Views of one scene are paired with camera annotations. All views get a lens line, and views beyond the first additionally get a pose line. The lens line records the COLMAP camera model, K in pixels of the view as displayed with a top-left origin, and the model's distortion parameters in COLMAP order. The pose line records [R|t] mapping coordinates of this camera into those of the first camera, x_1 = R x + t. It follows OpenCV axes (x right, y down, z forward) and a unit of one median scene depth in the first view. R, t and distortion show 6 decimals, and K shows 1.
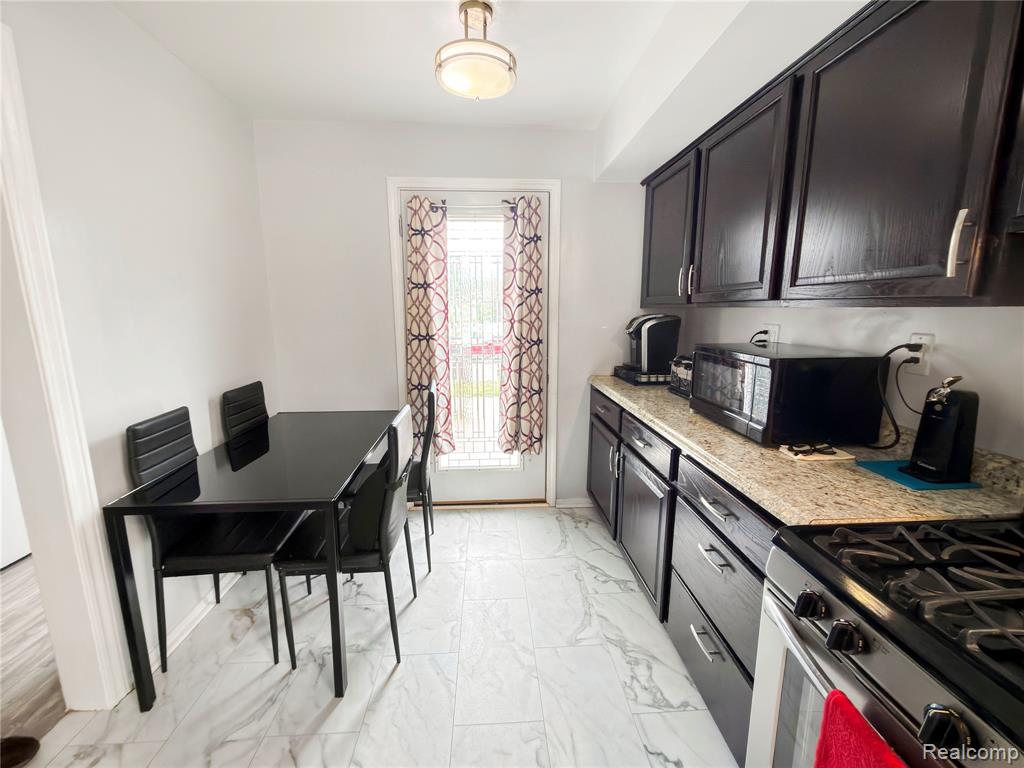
lens RADIAL K [[424.2, 0, 499.2], [0, 424.2, 392.6], [0, 0, 1]] dist [-0.001753, 0.000615]
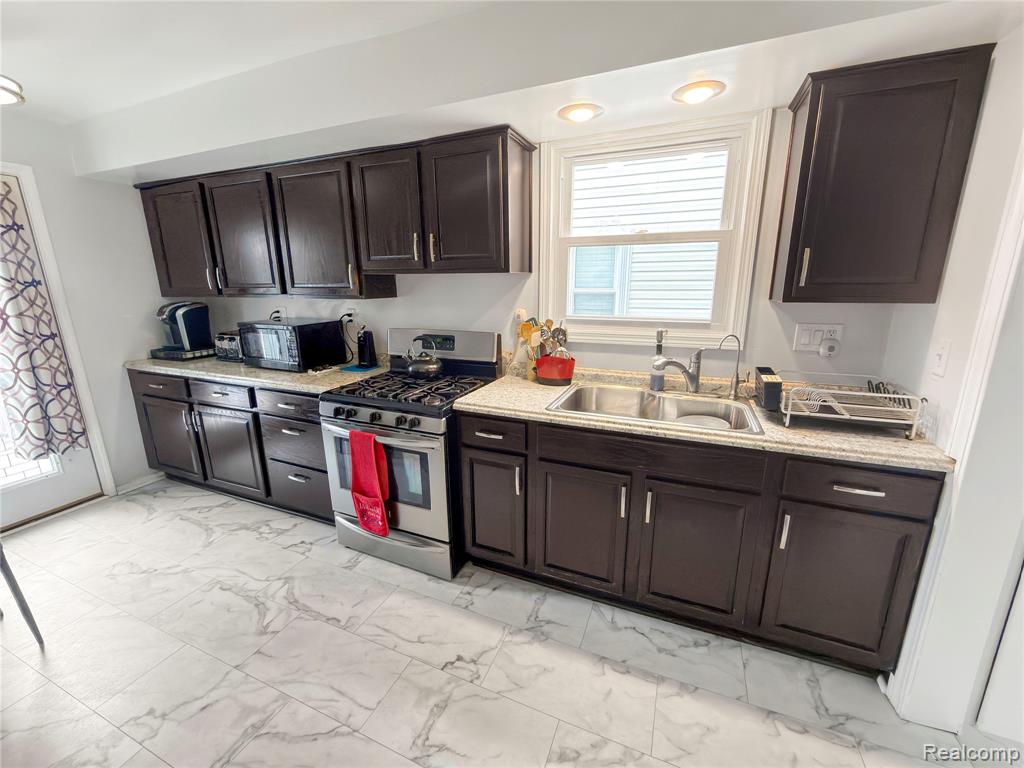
lens RADIAL K [[424.2, 0, 513.9], [0, 424.2, 370.5], [0, 0, 1]] dist [-0.001753, 0.000615]
pose [[0.434230, -0.186312, 0.881324, -0.318431], [0.181416, 0.976418, 0.117031, 0.035103], [-0.882345, 0.109068, 0.457790, -0.360378]]
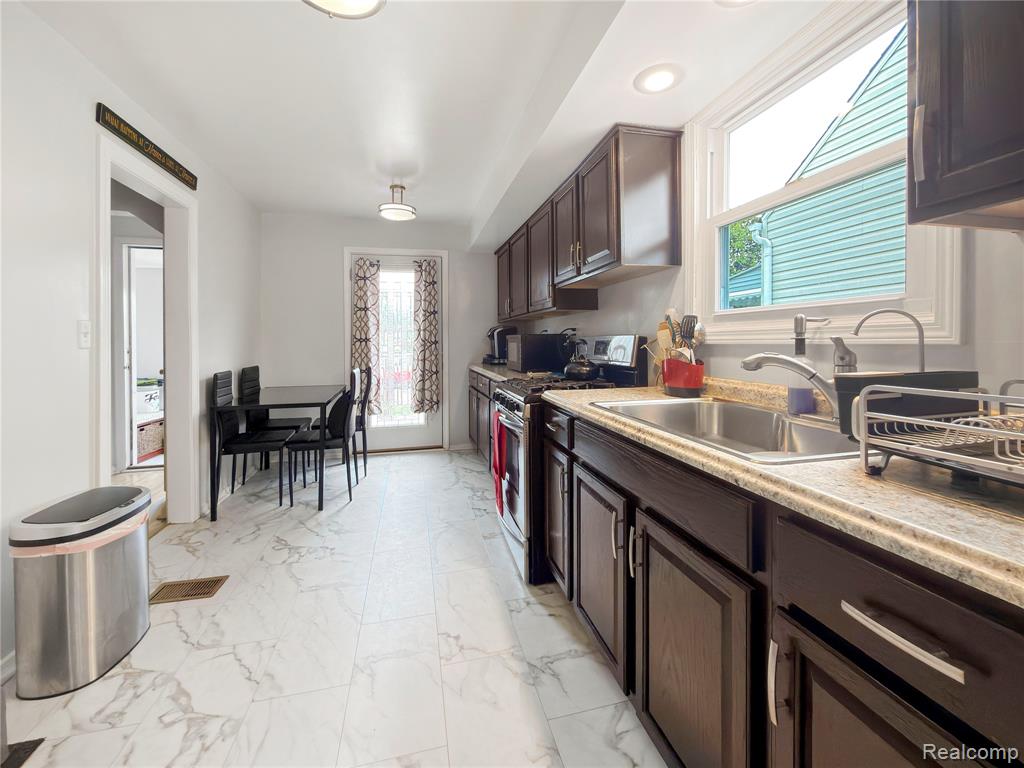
lens RADIAL K [[424.2, 0, 497.4], [0, 424.2, 323.5], [0, 0, 1]] dist [-0.001753, 0.000615]
pose [[0.985325, -0.002114, 0.170677, 0.048297], [0.041778, 0.972497, -0.229139, 0.198535], [-0.165498, 0.232906, 0.958314, -0.641946]]
